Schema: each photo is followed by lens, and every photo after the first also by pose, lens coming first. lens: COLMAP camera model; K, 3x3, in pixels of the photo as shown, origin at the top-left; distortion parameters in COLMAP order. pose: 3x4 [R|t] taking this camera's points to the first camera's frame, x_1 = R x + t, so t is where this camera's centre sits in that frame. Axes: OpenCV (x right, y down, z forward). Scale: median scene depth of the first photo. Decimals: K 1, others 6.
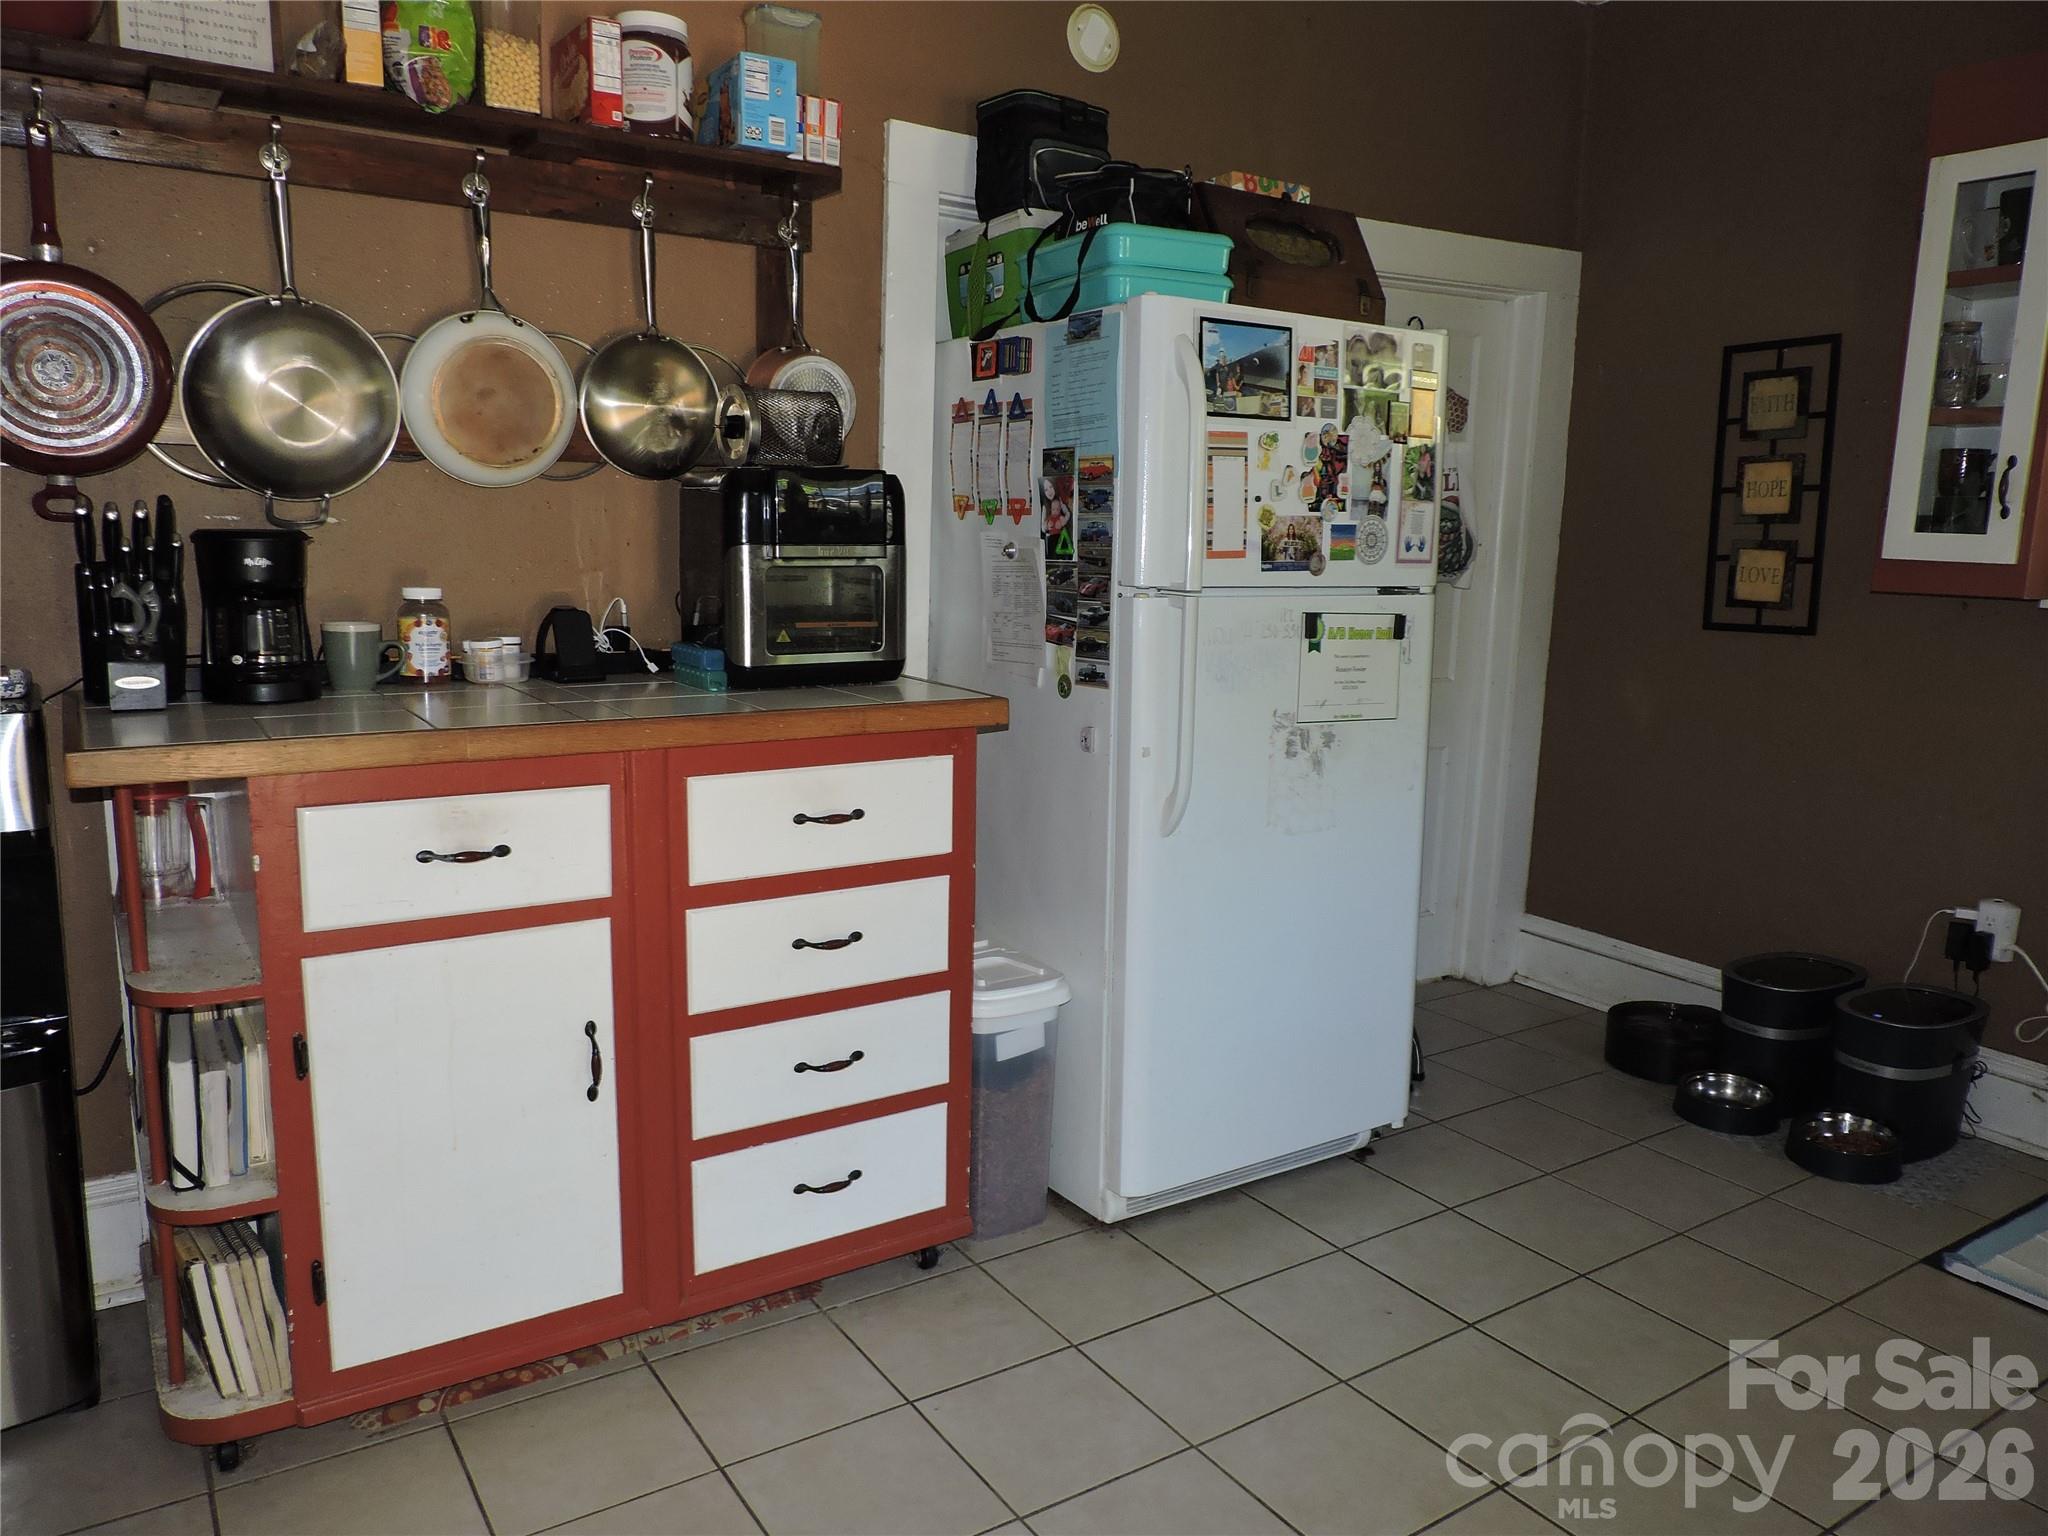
lens RADIAL K [[1454.3, 0, 1027.3], [0, 1454.3, 777.7], [0, 0, 1]] dist [-0.008650, -0.008368]
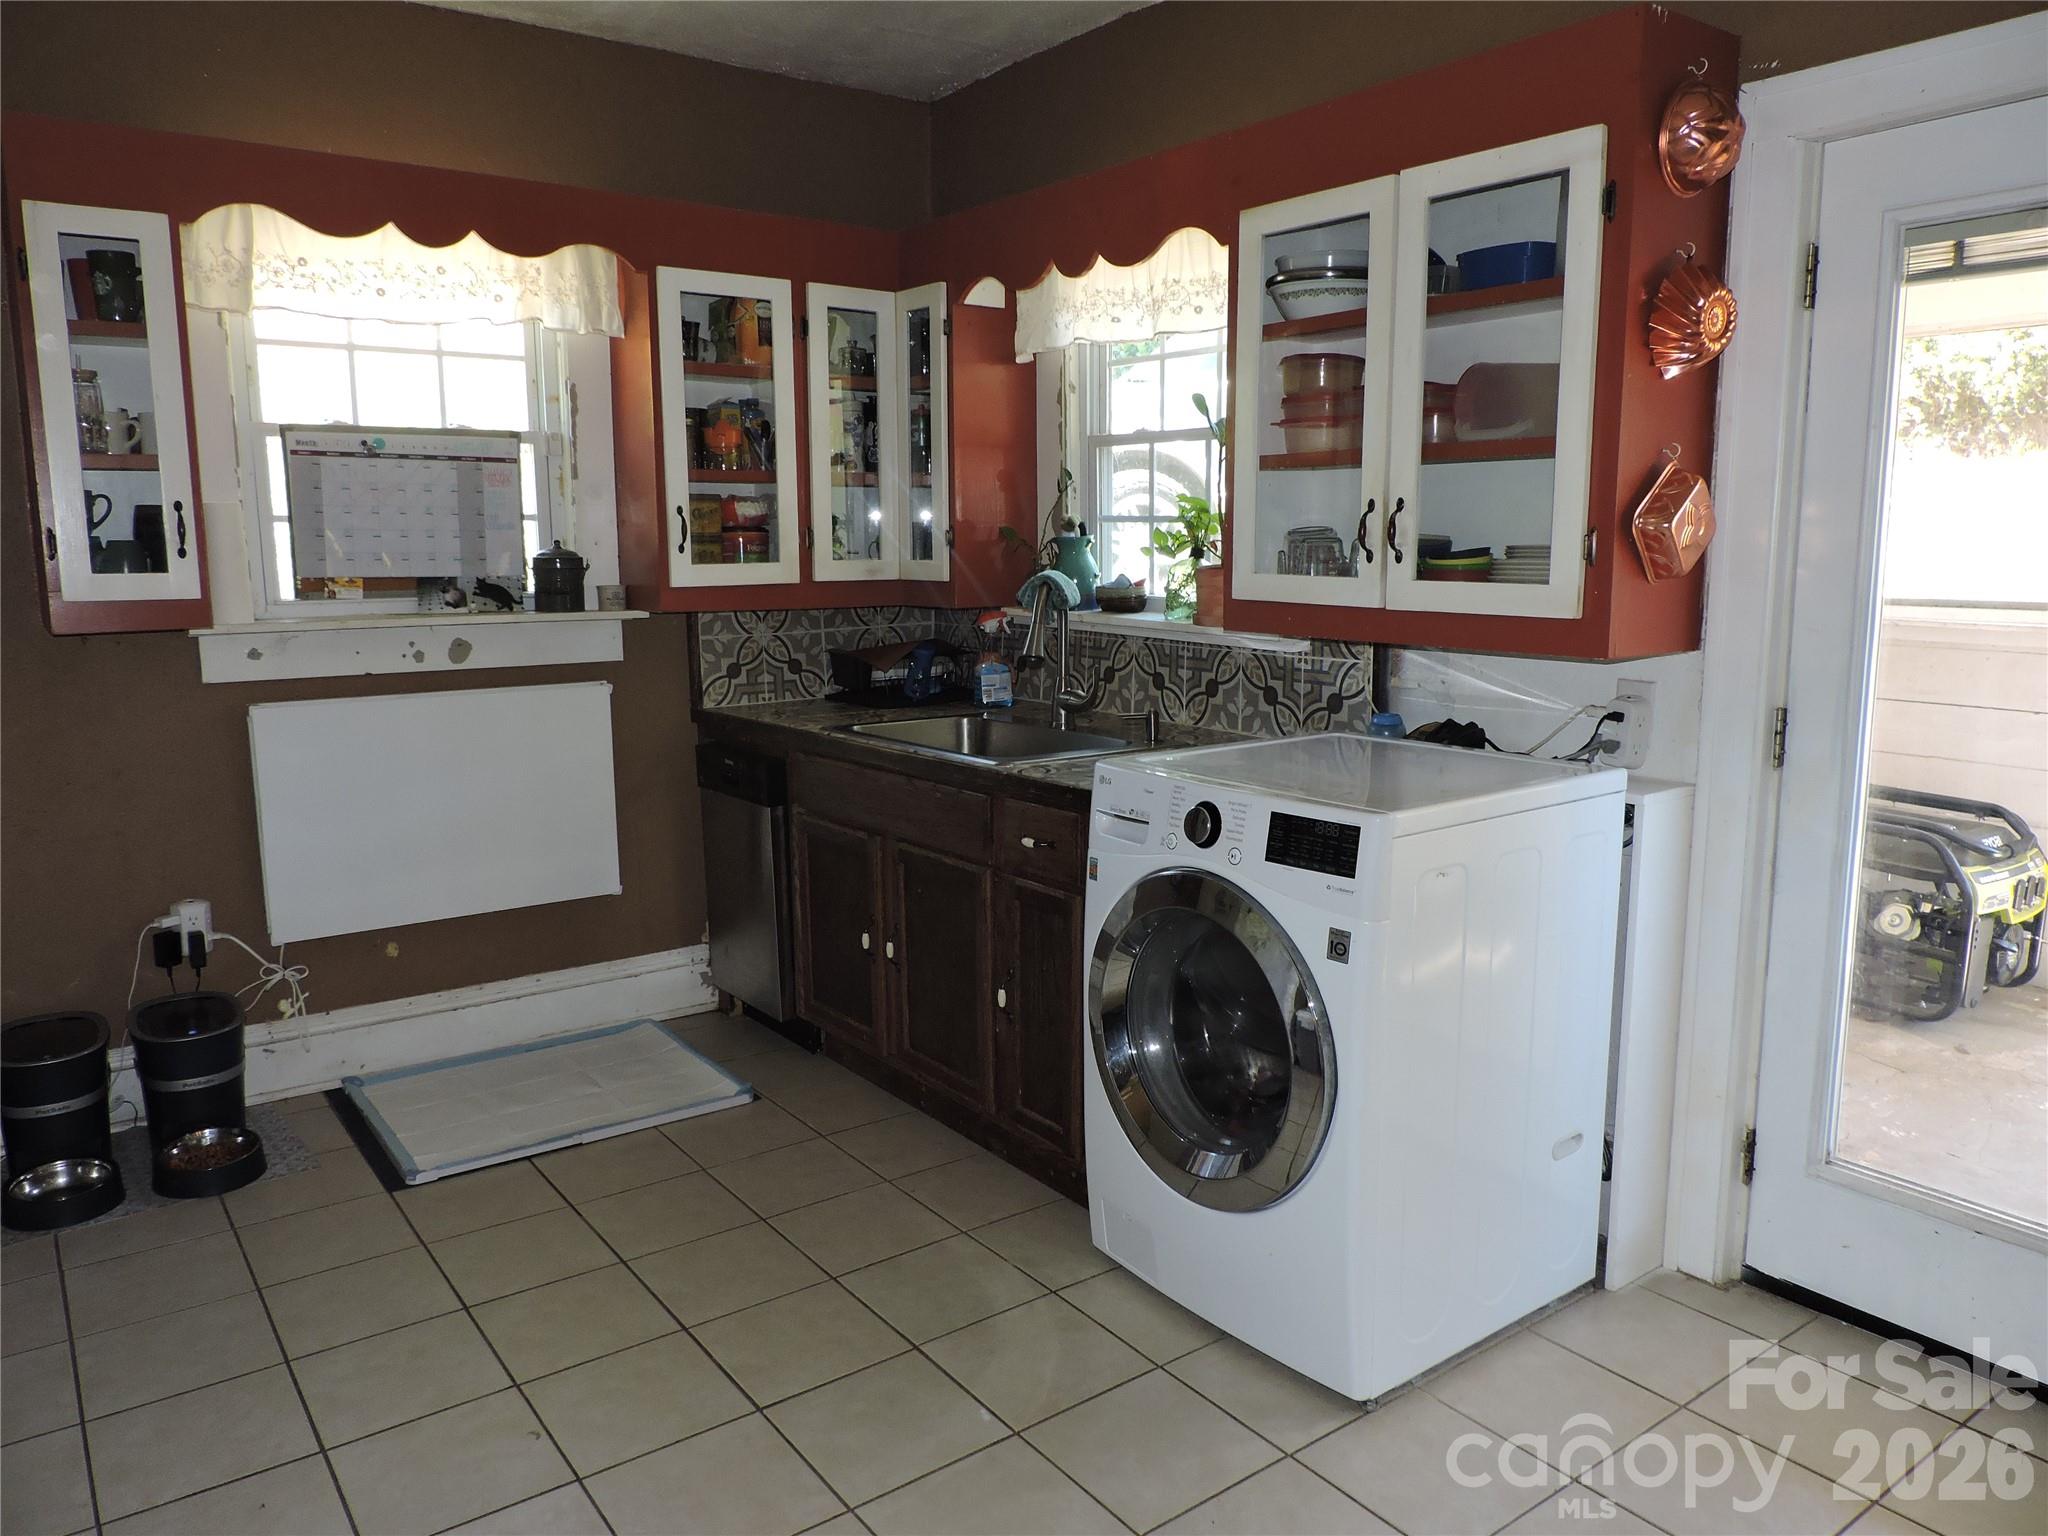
lens RADIAL K [[1486.9, 0, 1024.0], [0, 1486.9, 768.0], [0, 0, 1]] dist [-0.027704, 0.012502]
pose [[-0.044582, -0.183420, 0.982023, -0.538345], [0.175870, 0.966207, 0.188450, -0.137683], [-0.983403, 0.181110, -0.010818, 0.462652]]
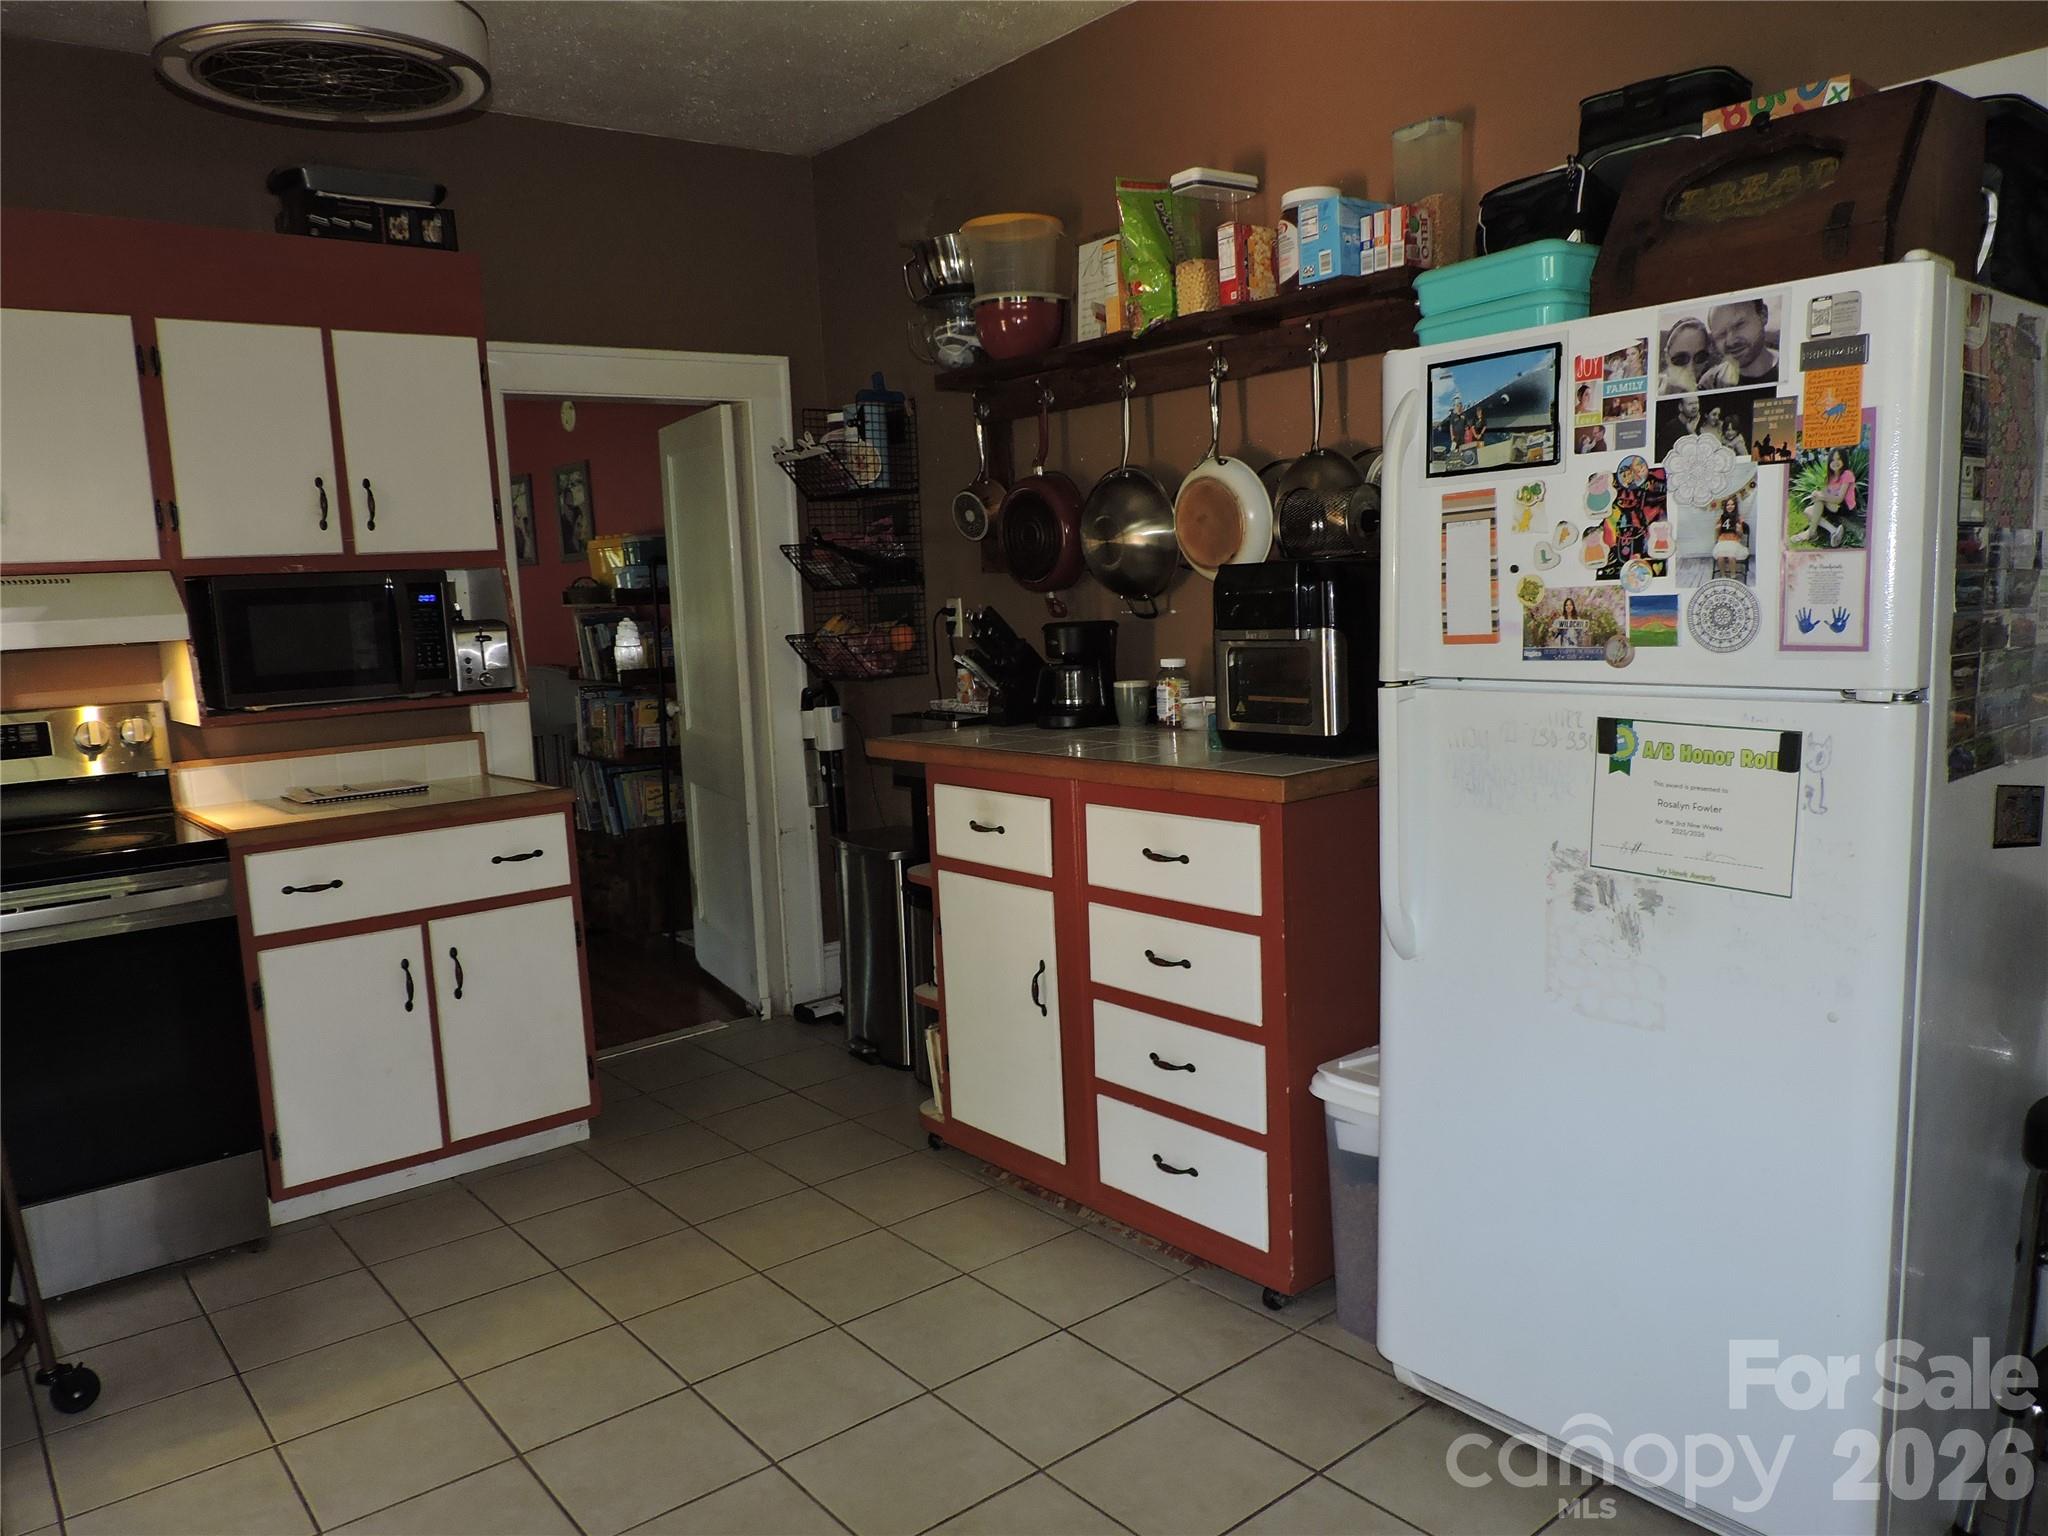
lens RADIAL K [[1454.3, 0, 1027.3], [0, 1454.3, 777.7], [0, 0, 1]] dist [-0.008650, -0.008368]
pose [[0.099179, 0.103052, -0.989719, 0.896973], [-0.127069, 0.987792, 0.090118, -0.114024], [0.986923, 0.116825, 0.111063, 0.645826]]
